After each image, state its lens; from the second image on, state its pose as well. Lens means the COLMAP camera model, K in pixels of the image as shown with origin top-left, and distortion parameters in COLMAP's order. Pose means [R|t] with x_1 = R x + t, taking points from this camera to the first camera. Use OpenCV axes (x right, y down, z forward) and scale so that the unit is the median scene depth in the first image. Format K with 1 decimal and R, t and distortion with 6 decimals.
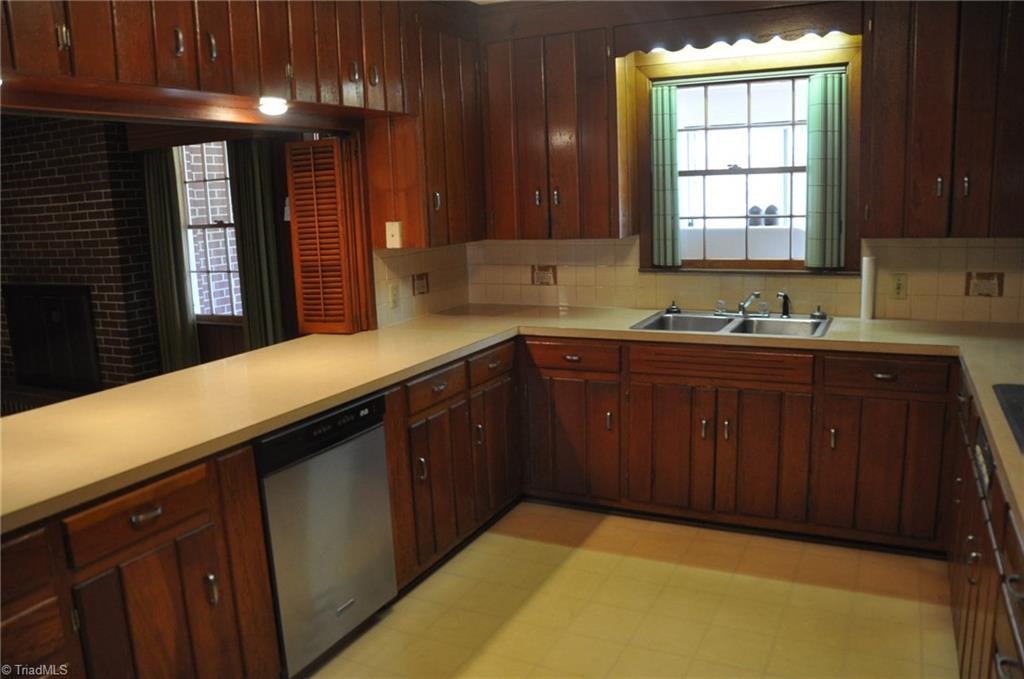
lens RADIAL K [[790.5, 0, 512.0], [0, 790.5, 339.5], [0, 0, 1]] dist [-0.165458, 0.116197]
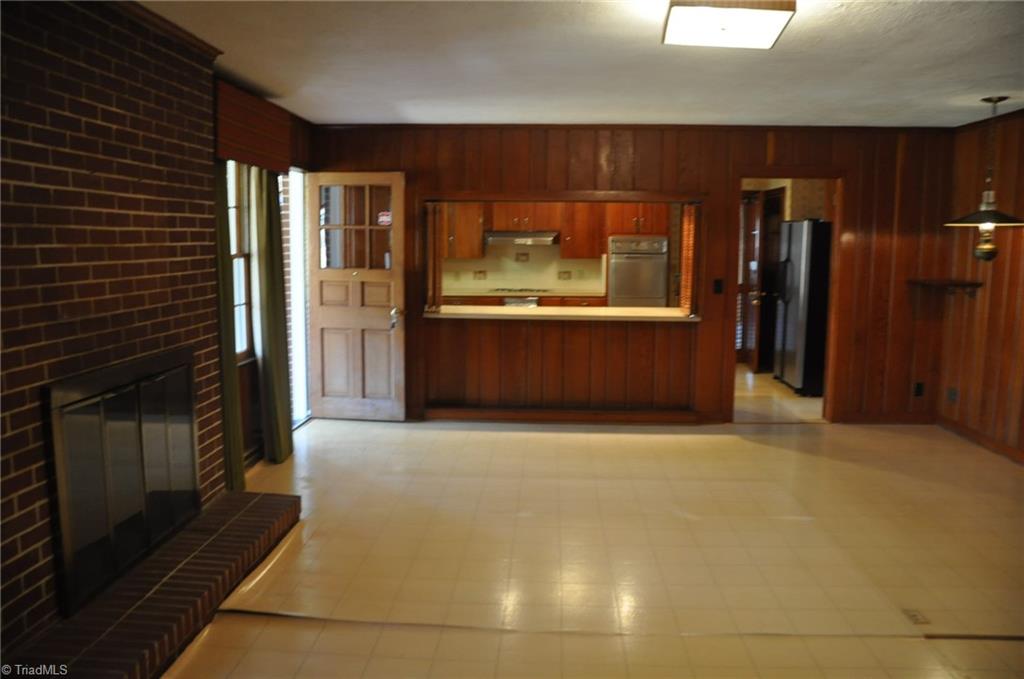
lens RADIAL K [[790.5, 0, 512.0], [0, 790.5, 339.5], [0, 0, 1]] dist [-0.165458, 0.116197]
pose [[-0.394769, -0.077810, 0.915480, -1.271438], [0.175652, 0.971637, 0.158327, -0.131556], [-0.901834, 0.223308, -0.369904, 1.001827]]
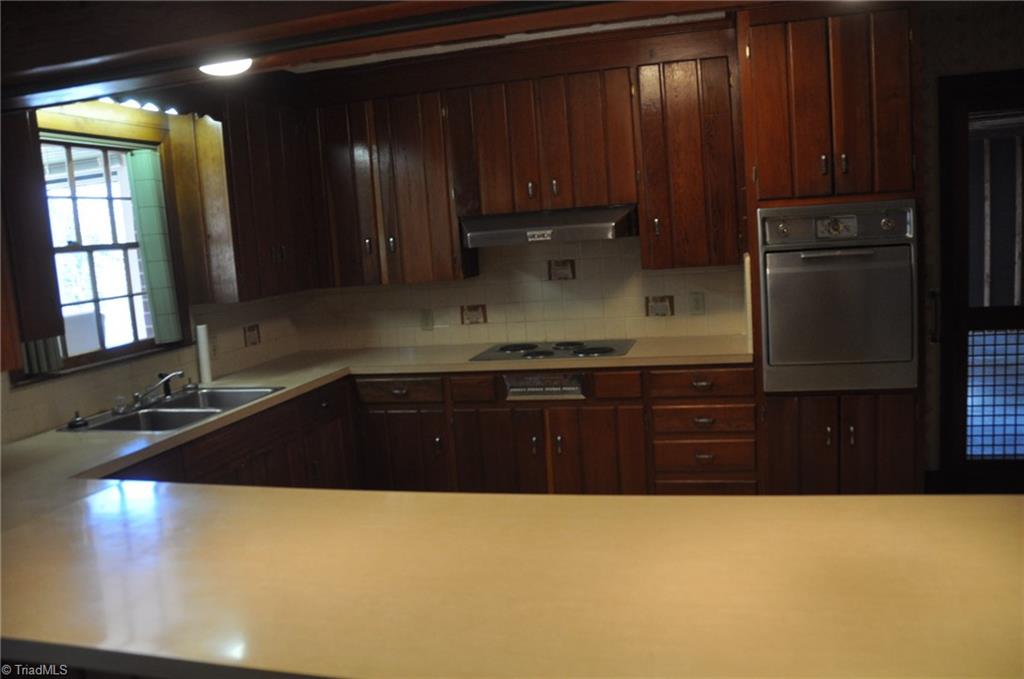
lens RADIAL K [[790.5, 0, 512.0], [0, 790.5, 339.5], [0, 0, 1]] dist [-0.165458, 0.116197]
pose [[-0.192899, -0.078426, 0.978079, -0.436262], [0.252713, 0.959203, 0.126753, -0.074162], [-0.948117, 0.271624, -0.165210, 0.497112]]
